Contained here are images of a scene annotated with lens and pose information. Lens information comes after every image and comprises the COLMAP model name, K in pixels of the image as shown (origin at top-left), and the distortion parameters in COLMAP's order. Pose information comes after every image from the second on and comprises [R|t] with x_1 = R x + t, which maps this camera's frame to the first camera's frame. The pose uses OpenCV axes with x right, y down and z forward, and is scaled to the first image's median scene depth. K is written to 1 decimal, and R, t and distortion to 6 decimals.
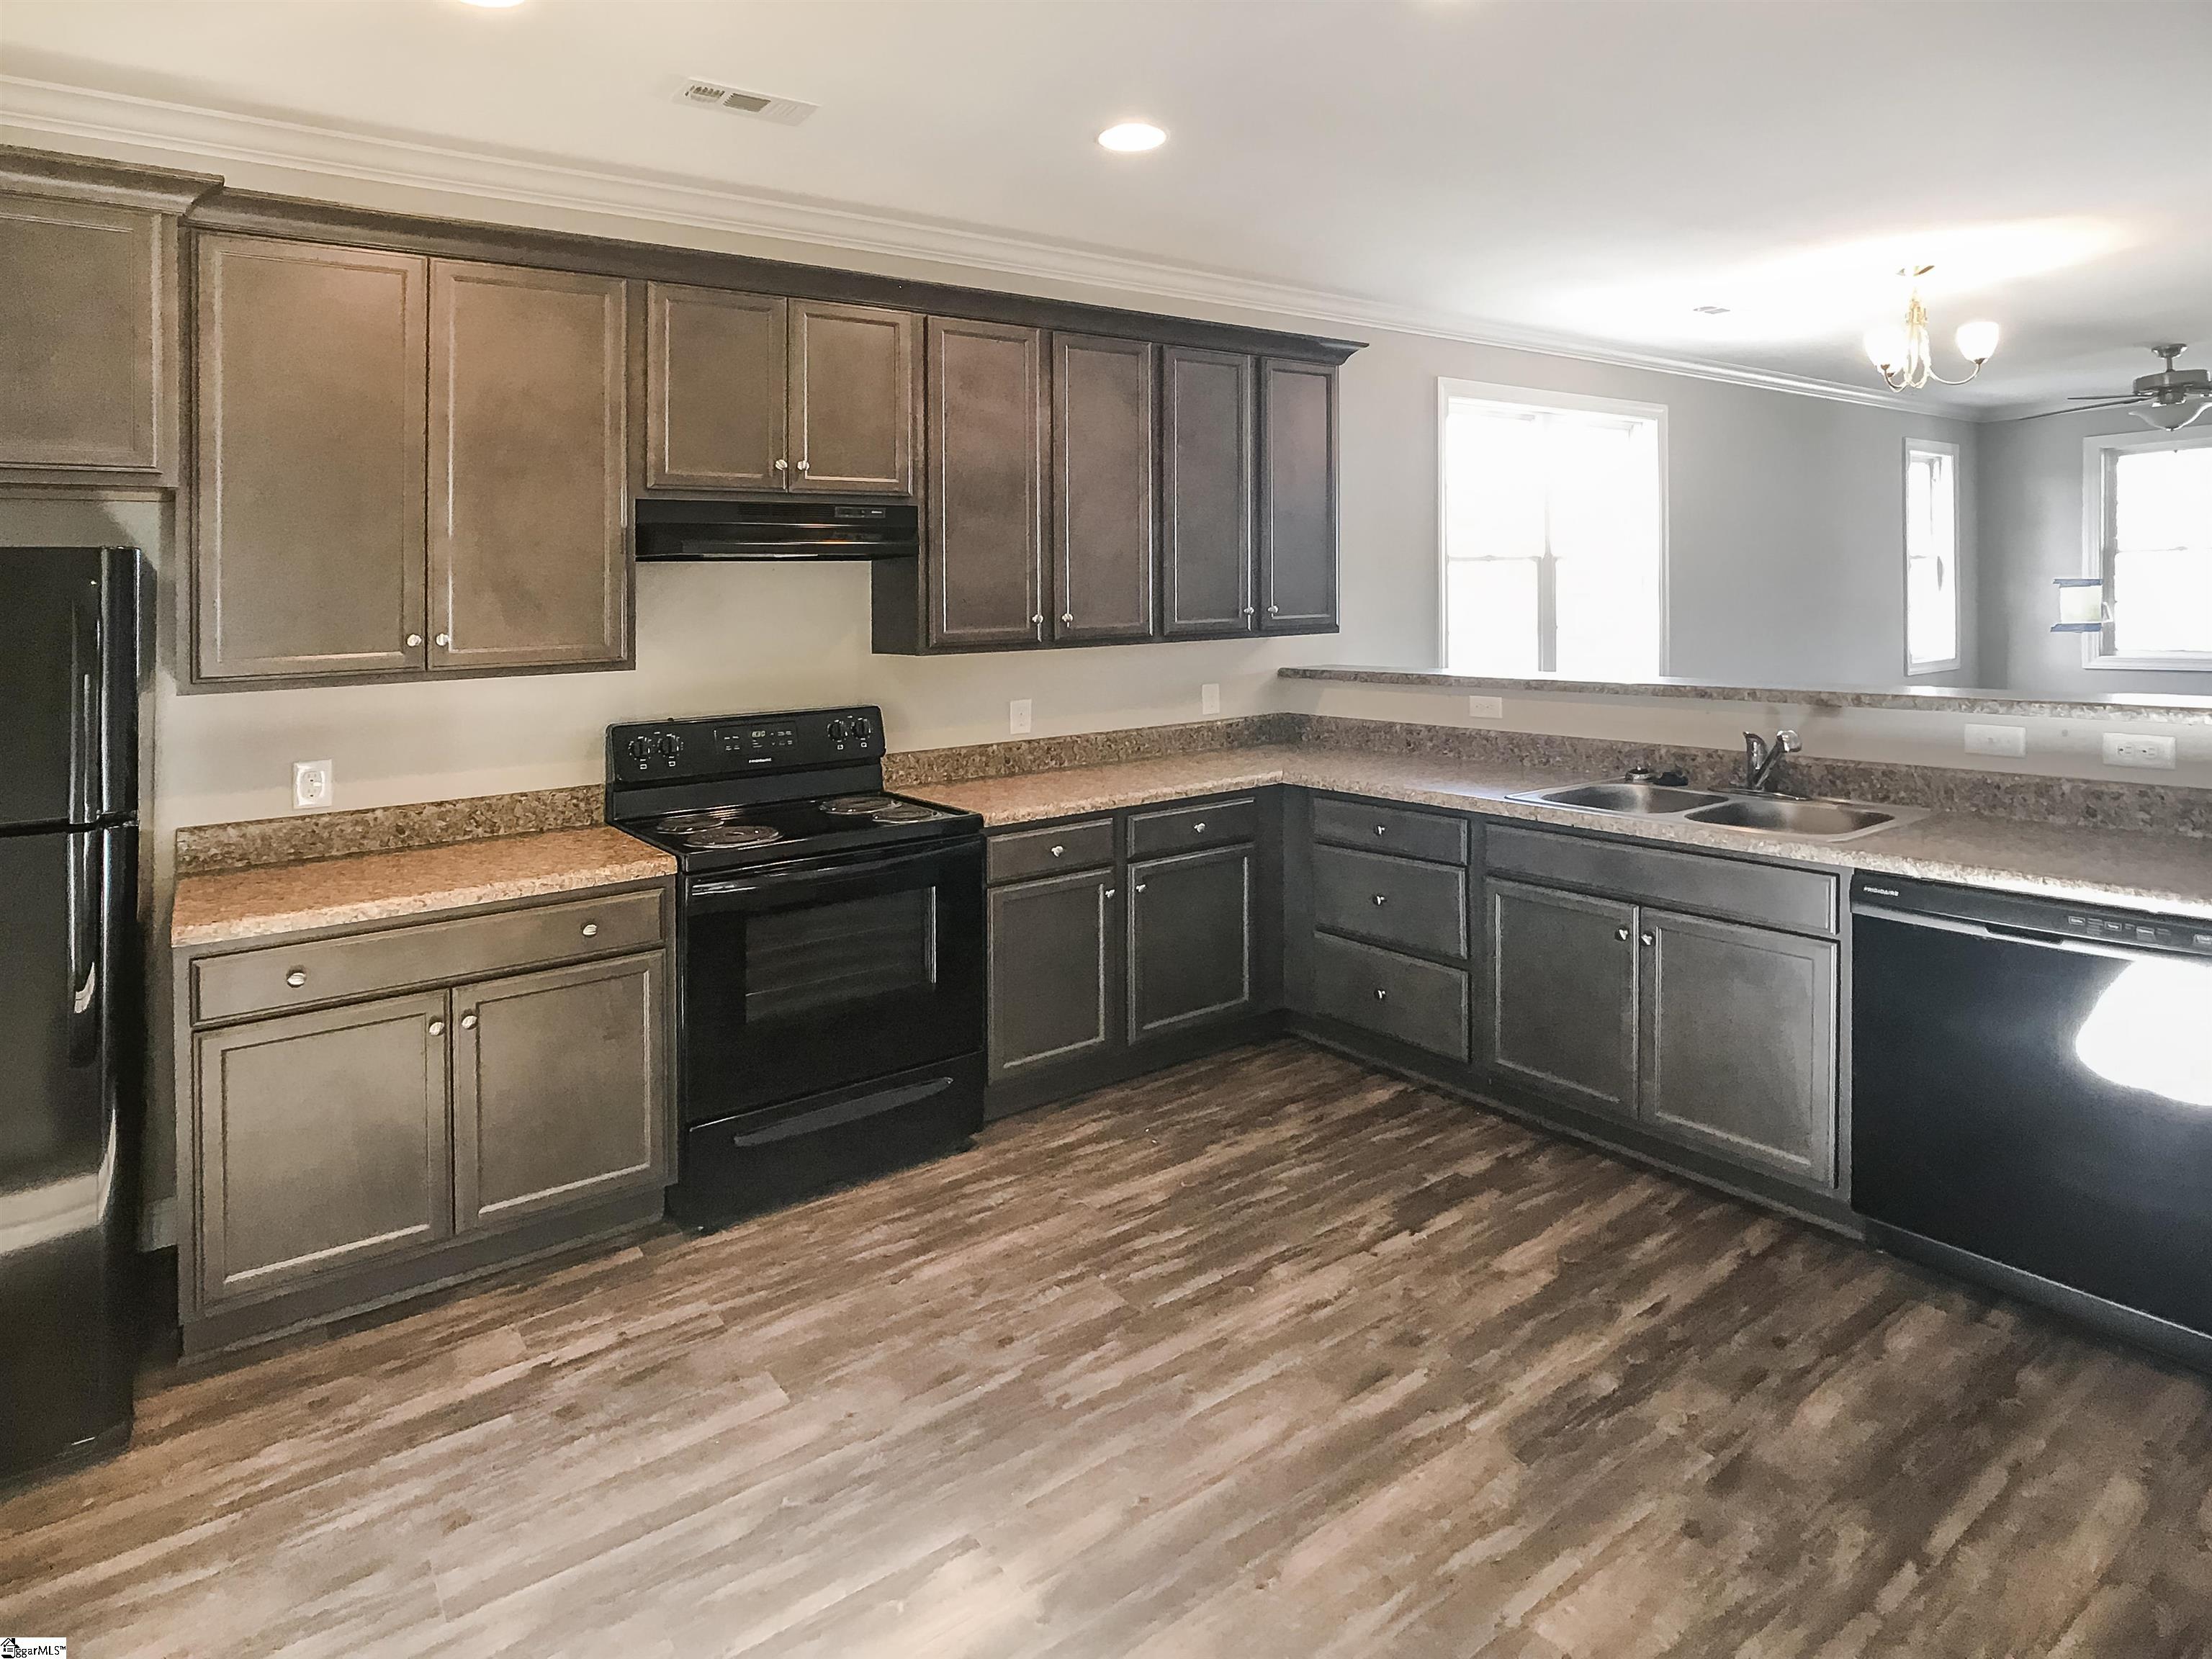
lens RADIAL K [[1259.9, 0, 1044.2], [0, 1259.9, 772.4], [0, 0, 1]] dist [-0.011272, -0.001025]
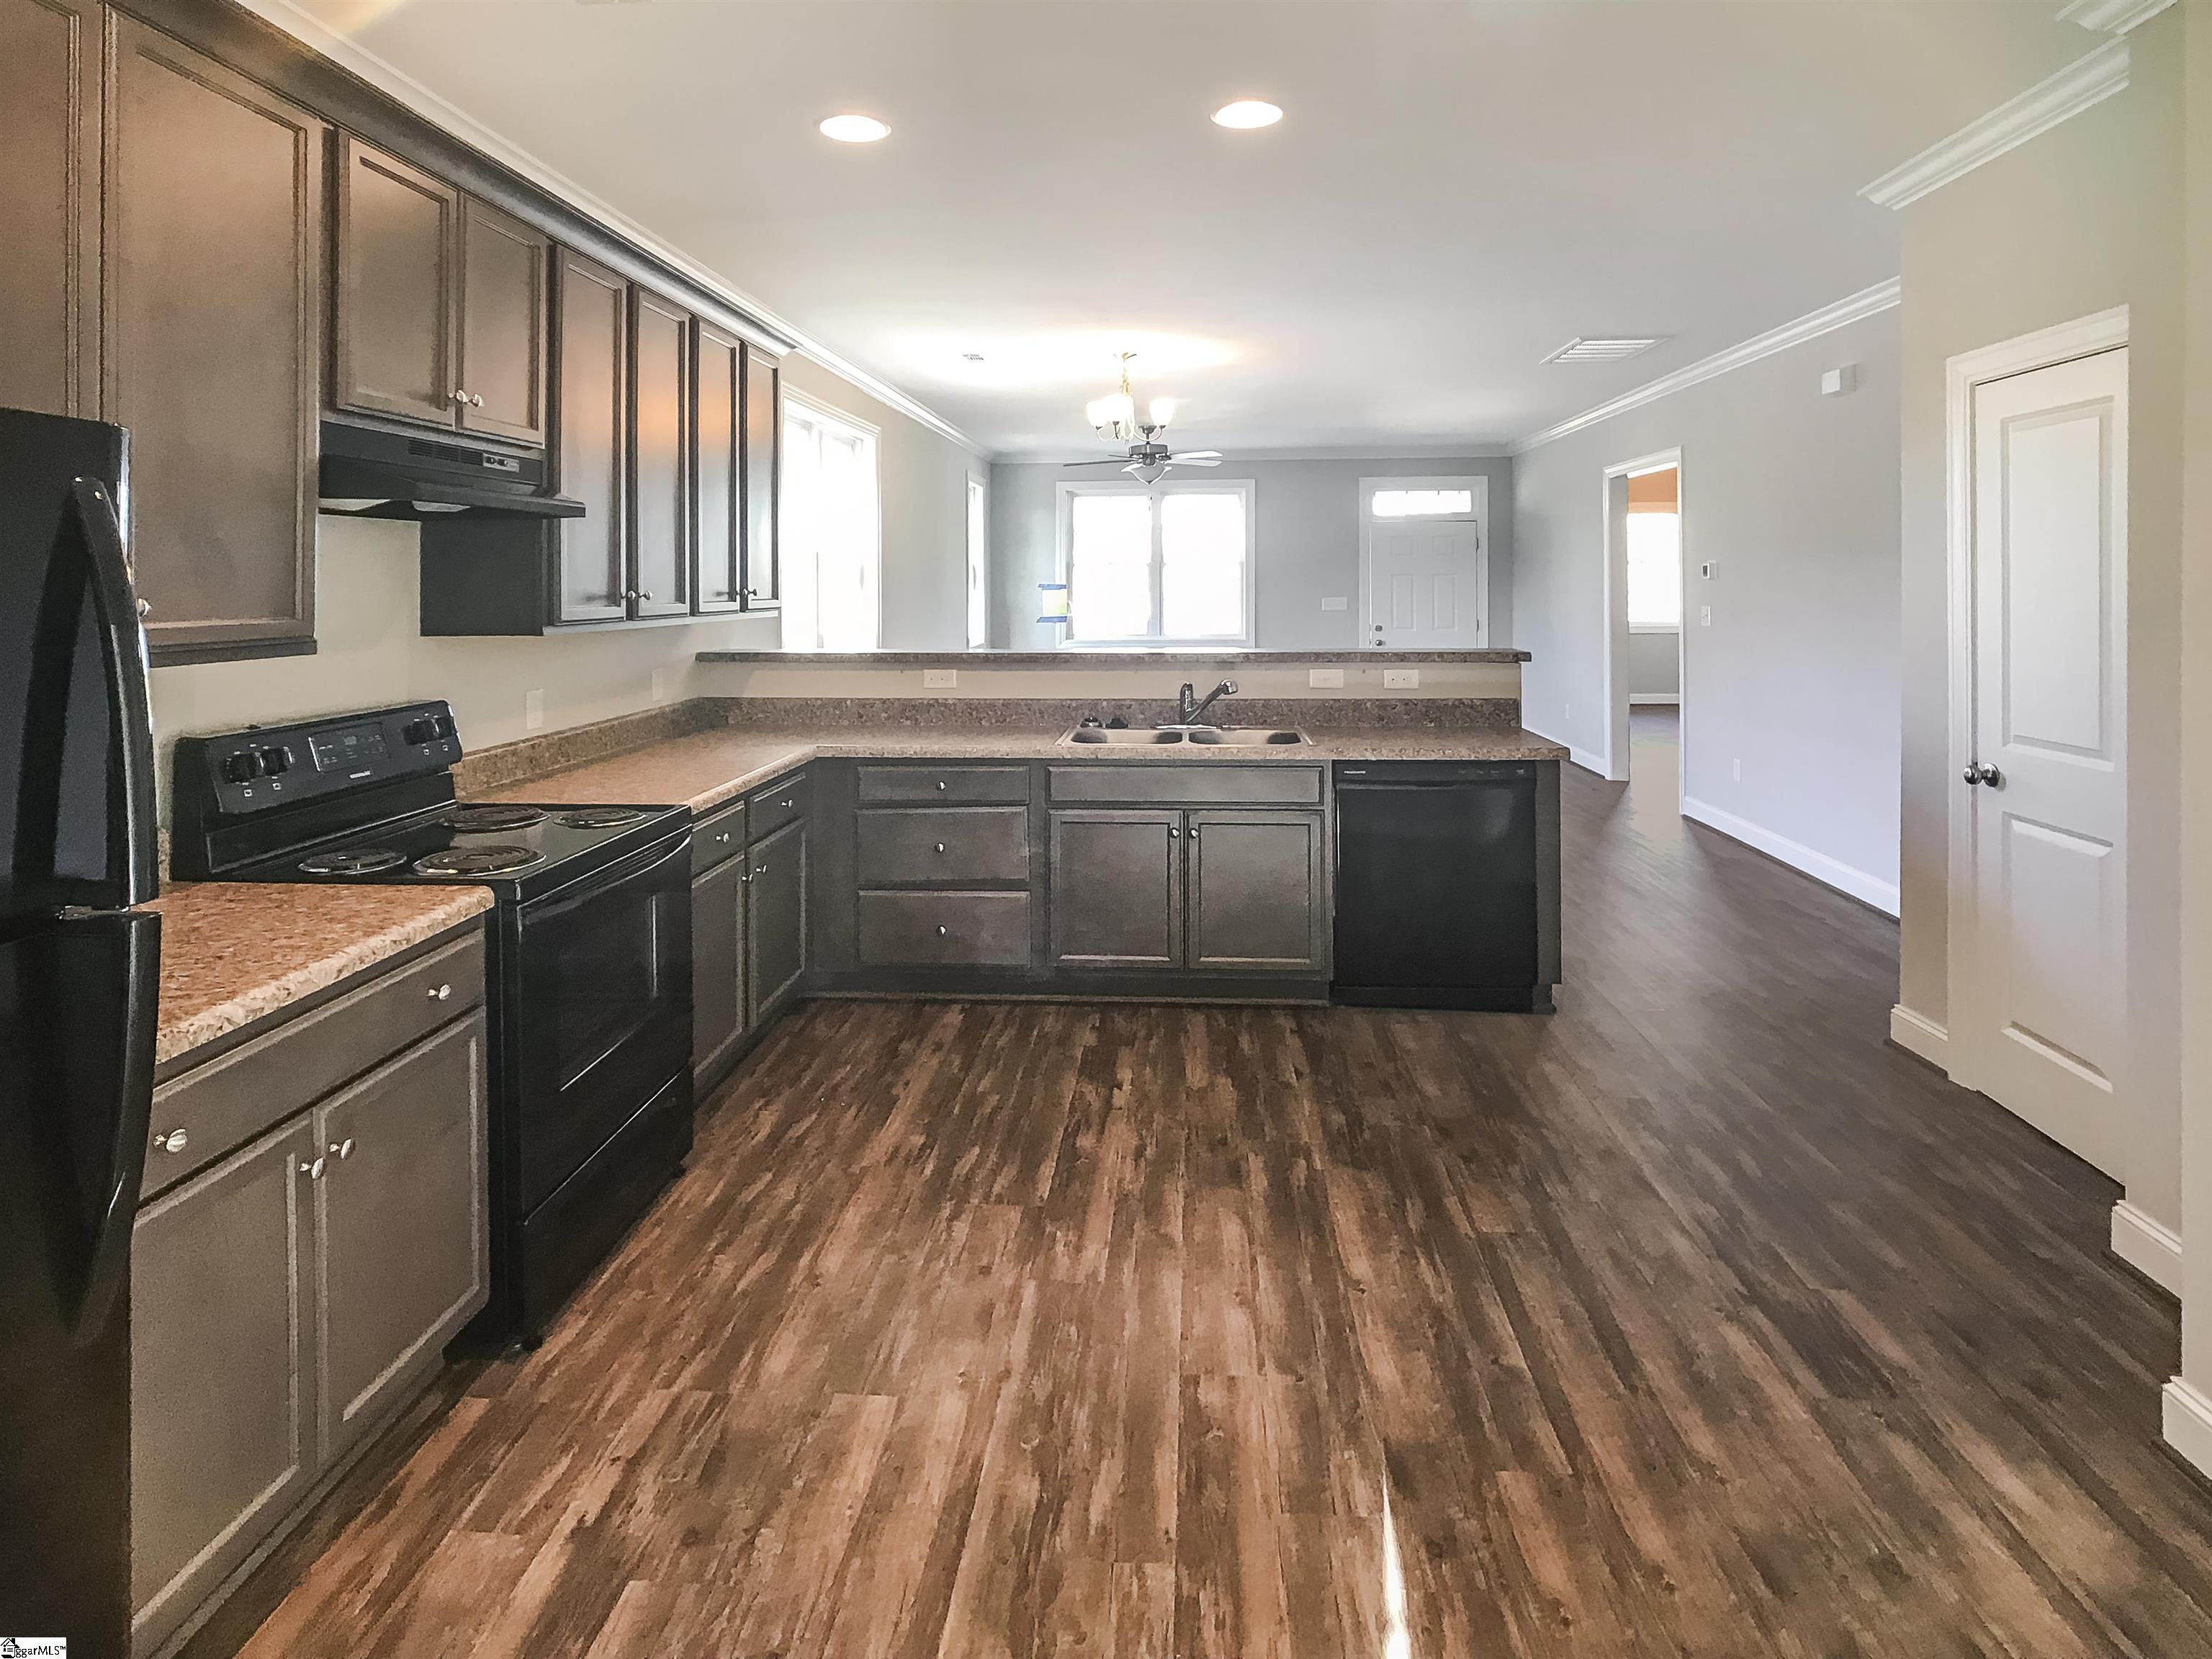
lens RADIAL K [[1254.9, 0, 1099.6], [0, 1254.9, 774.1], [0, 0, 1]] dist [-0.003572, -0.002717]
pose [[0.640976, -0.093516, 0.761842, -0.536952], [0.093547, 0.994669, 0.043389, -0.000531], [-0.761839, 0.043457, 0.646308, 0.163544]]
